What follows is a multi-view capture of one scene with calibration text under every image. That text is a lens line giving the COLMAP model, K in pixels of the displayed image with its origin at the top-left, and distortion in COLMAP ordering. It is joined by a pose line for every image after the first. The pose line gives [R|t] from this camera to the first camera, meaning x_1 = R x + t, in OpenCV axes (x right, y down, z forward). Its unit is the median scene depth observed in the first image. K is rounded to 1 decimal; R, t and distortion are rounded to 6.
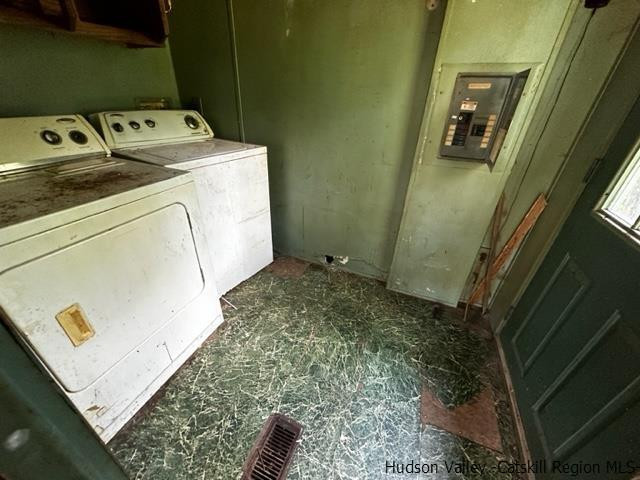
lens RADIAL K [[252.5, 0, 319.5], [0, 252.5, 239.1], [0, 0, 1]] dist [-0.003165, 0.000699]
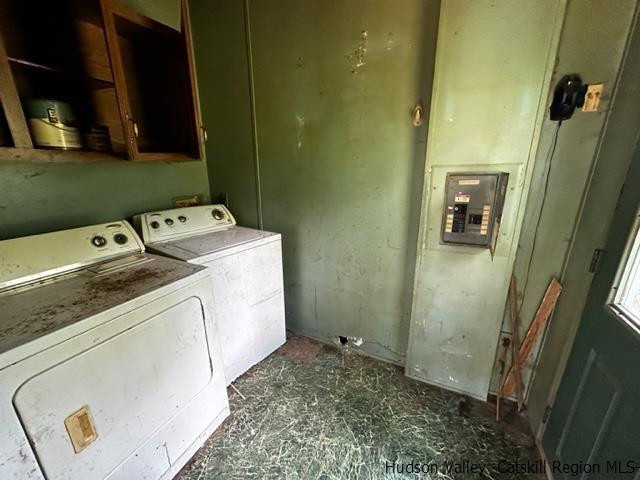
lens RADIAL K [[252.5, 0, 320.1], [0, 252.5, 240.5], [0, 0, 1]] dist [-0.003165, 0.000699]
pose [[0.996353, -0.027241, -0.080859, 0.059050], [0.006801, 0.970006, -0.242987, -0.083734], [0.085053, 0.241551, 0.966654, -0.052377]]
